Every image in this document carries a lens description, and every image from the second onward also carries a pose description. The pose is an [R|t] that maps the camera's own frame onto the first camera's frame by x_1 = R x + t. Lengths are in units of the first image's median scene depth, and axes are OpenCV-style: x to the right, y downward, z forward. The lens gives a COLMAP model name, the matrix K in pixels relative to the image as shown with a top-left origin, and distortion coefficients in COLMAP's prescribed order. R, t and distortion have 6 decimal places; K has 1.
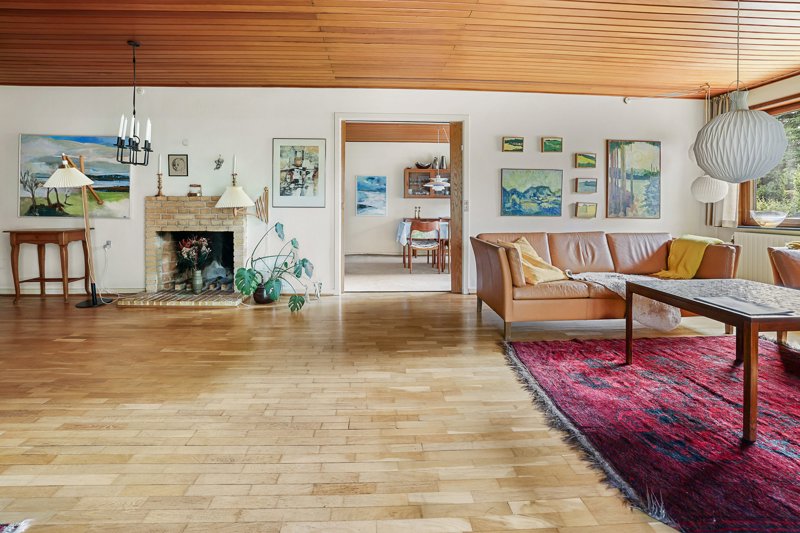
lens RADIAL K [[359.0, 0, 397.4], [0, 359.0, 218.3], [0, 0, 1]] dist [-0.054114, 0.000104]
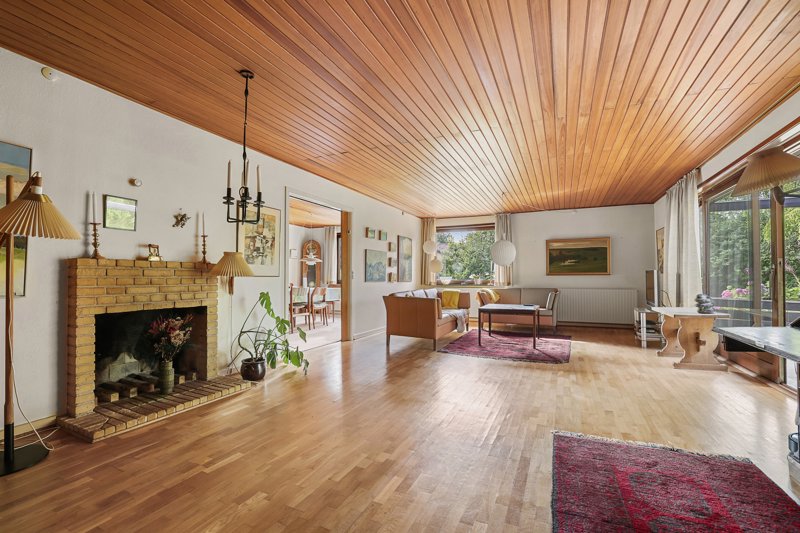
lens RADIAL K [[347.3, 0, 400.0], [0, 347.3, 266.5], [0, 0, 1]] dist [-0.057707, 0.000145]
pose [[0.472223, 0.020863, 0.881232, -0.869596], [0.028313, 0.998845, -0.038819, -0.009646], [-0.881024, 0.043282, 0.471087, 0.213834]]
